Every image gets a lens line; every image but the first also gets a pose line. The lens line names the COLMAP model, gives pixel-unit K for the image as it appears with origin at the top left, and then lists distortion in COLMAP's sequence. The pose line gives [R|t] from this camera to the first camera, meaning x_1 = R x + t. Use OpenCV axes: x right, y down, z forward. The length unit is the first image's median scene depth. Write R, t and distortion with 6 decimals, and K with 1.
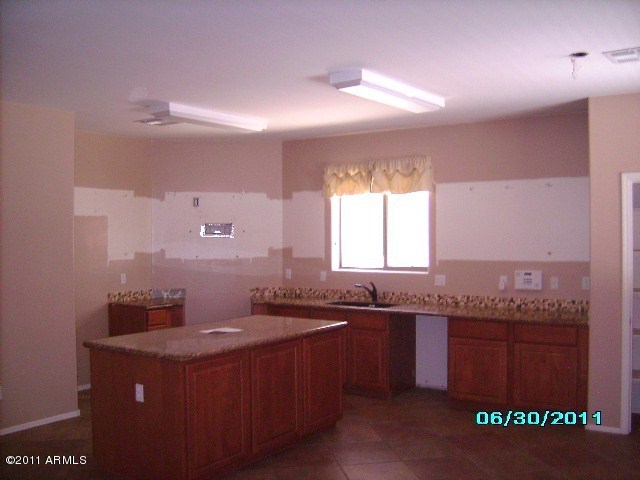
lens RADIAL K [[658.9, 0, 320.0], [0, 658.9, 240.0], [0, 0, 1]] dist [-0.119215, 0.002224]
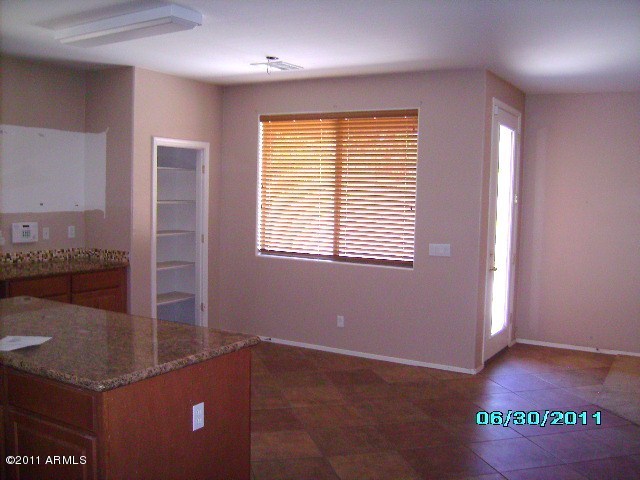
lens RADIAL K [[658.9, 0, 320.0], [0, 658.9, 240.0], [0, 0, 1]] dist [-0.119215, 0.002224]
pose [[-0.086809, -0.061391, 0.994332, -0.666579], [-0.012289, 0.998090, 0.060550, 0.010226], [-0.996149, -0.006963, -0.087398, 0.664430]]
